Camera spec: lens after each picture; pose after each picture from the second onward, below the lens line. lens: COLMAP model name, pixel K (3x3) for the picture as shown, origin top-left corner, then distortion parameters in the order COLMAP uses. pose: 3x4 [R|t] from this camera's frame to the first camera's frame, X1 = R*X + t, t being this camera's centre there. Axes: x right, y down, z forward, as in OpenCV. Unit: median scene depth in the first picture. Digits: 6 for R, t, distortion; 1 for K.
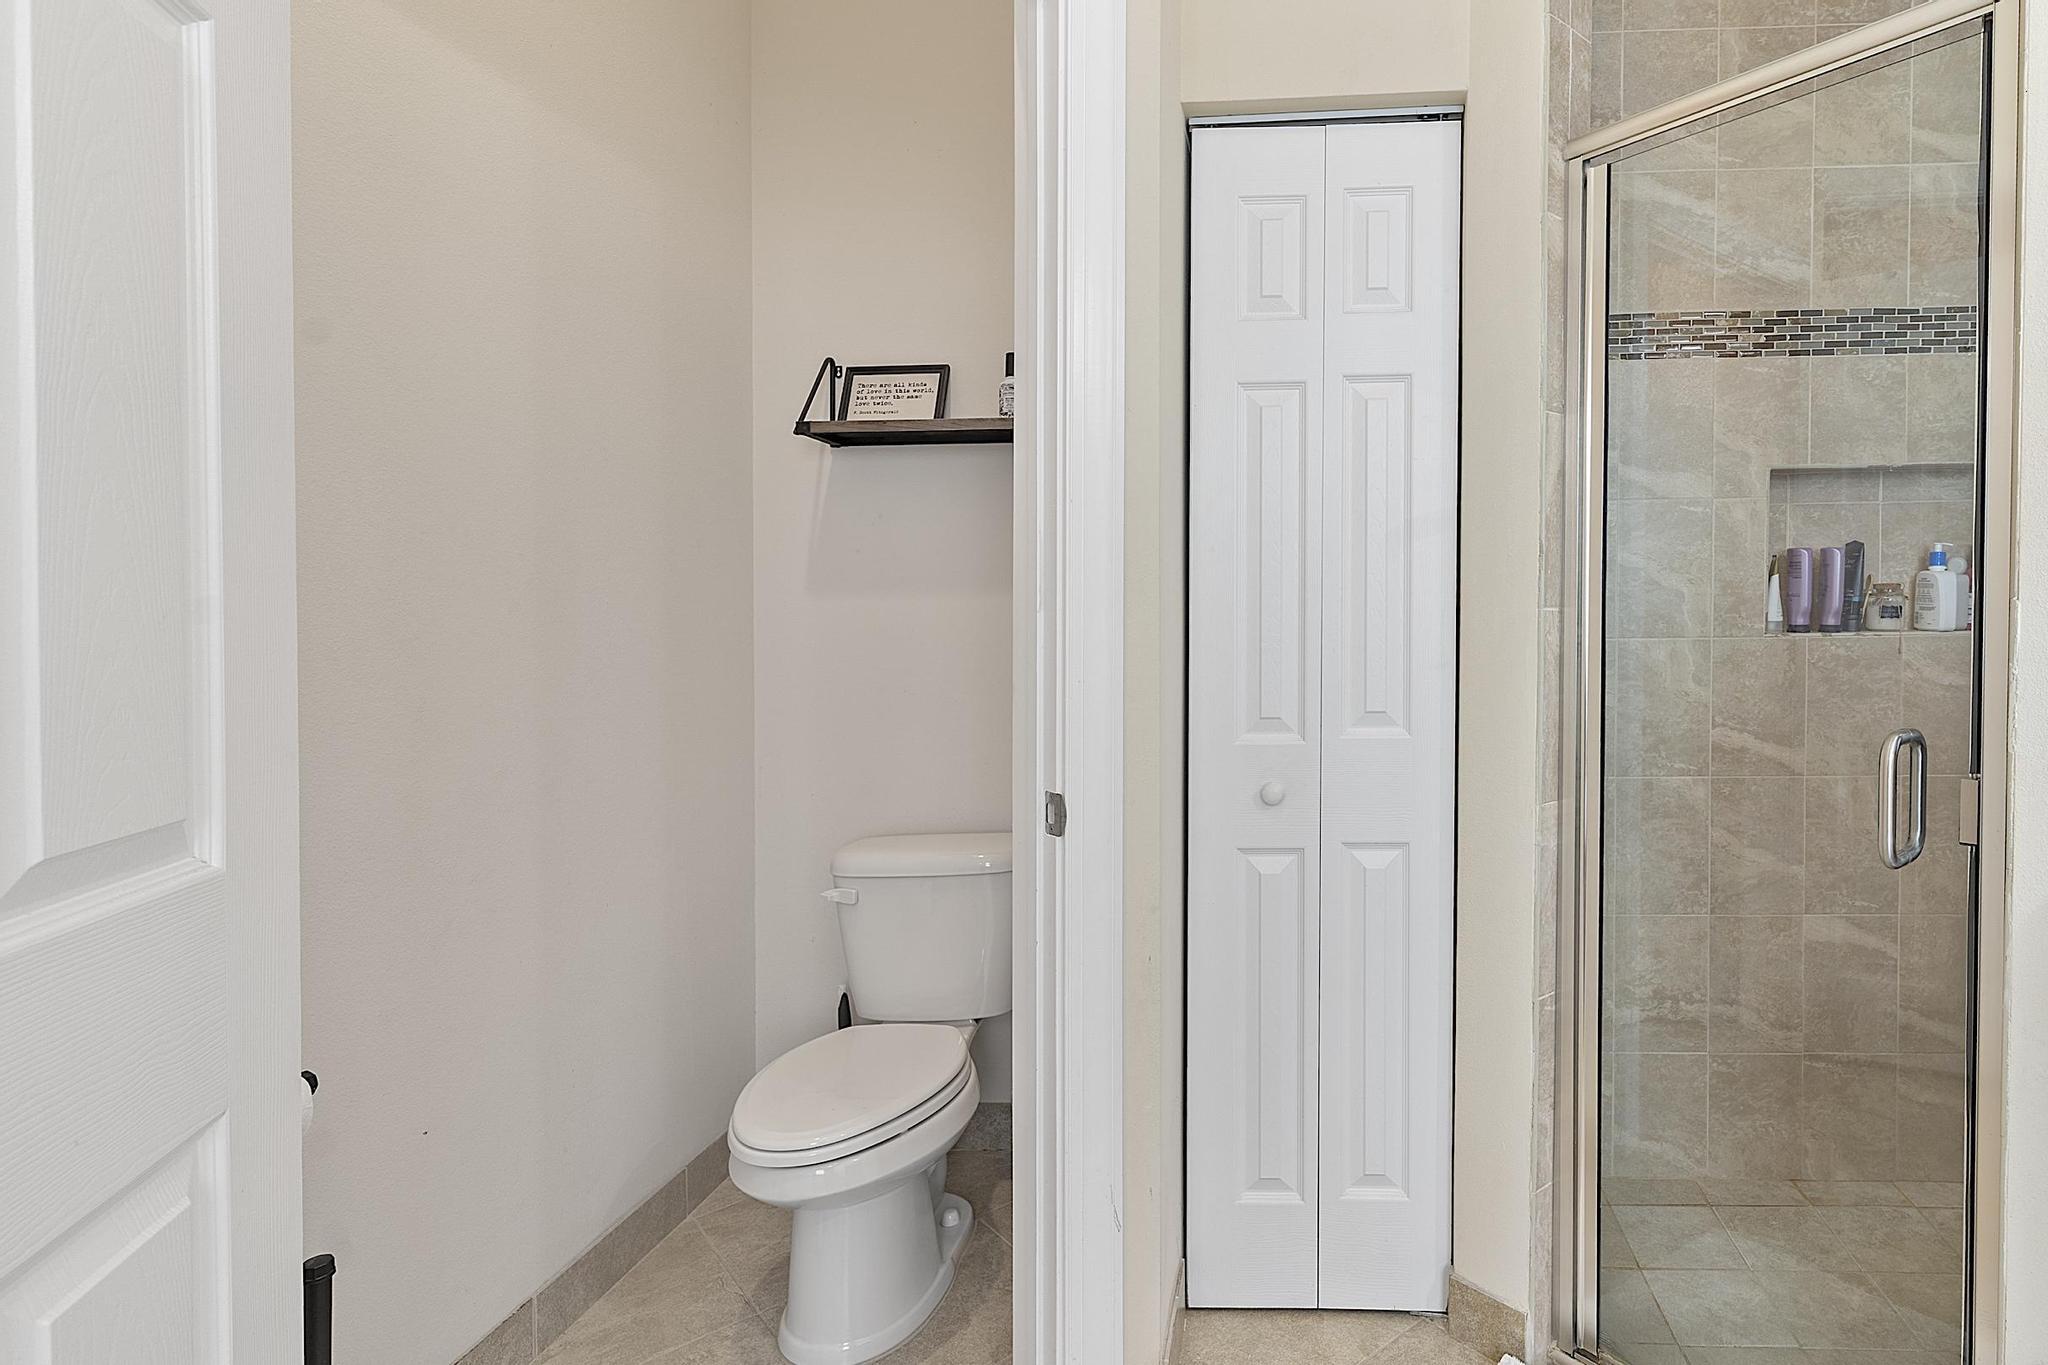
lens RADIAL K [[1204.1, 0, 1028.8], [0, 1204.1, 659.0], [0, 0, 1]] dist [0.002526, 0.000835]
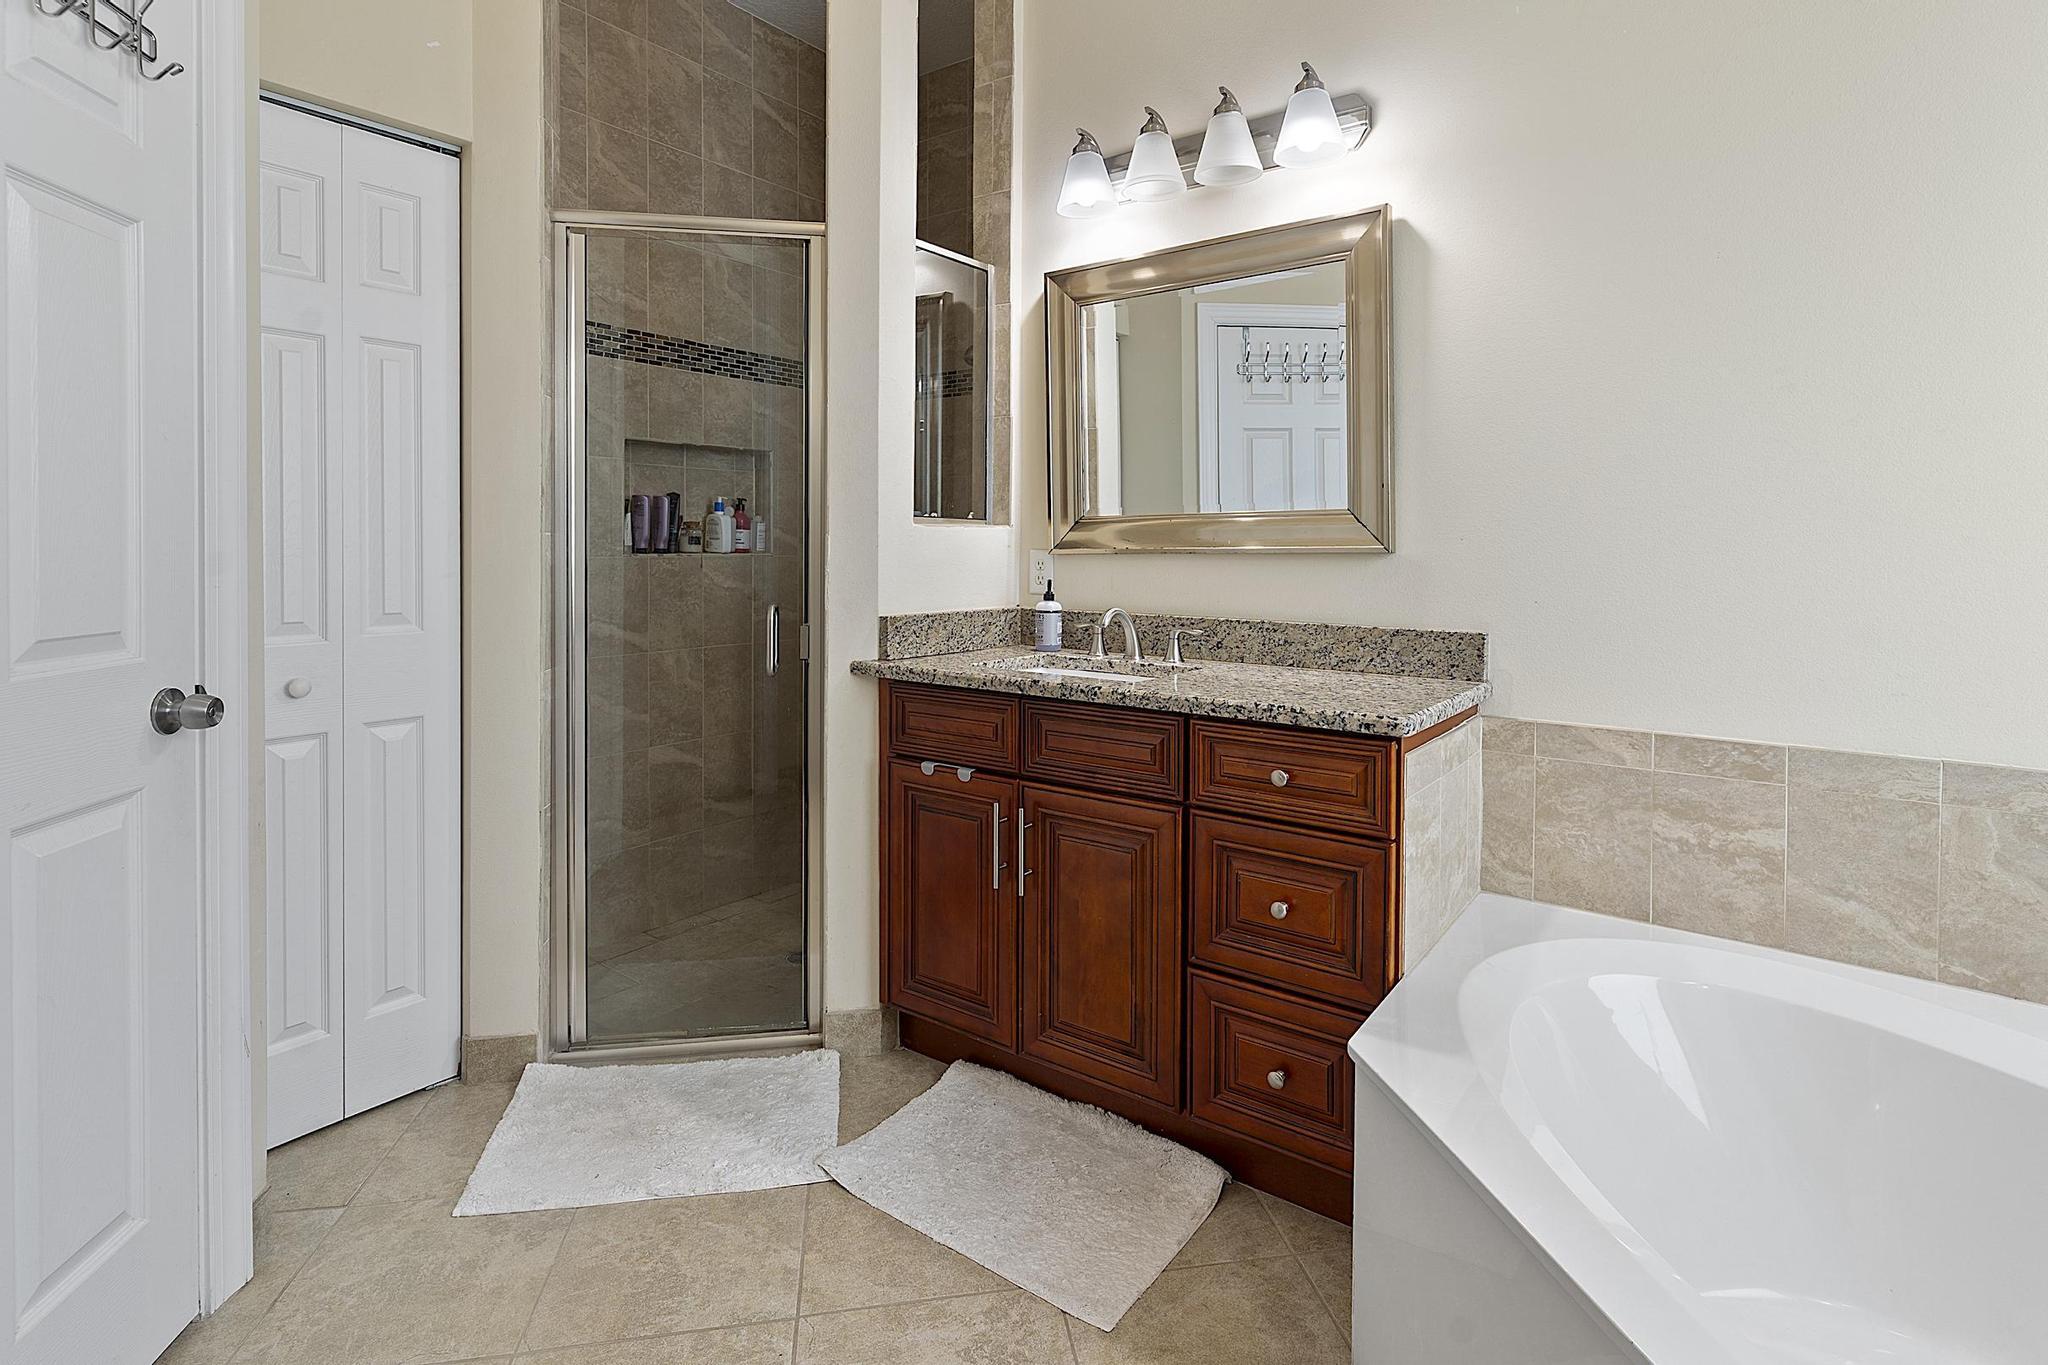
lens RADIAL K [[1010.3, 0, 1027.4], [0, 1010.3, 560.9], [0, 0, 1]] dist [0.004552, -0.000212]
pose [[0.560940, 0.001197, 0.827856, -0.108946], [0.011781, 0.999886, -0.009428, 0.003938], [-0.827773, 0.015042, 0.560862, -0.063932]]
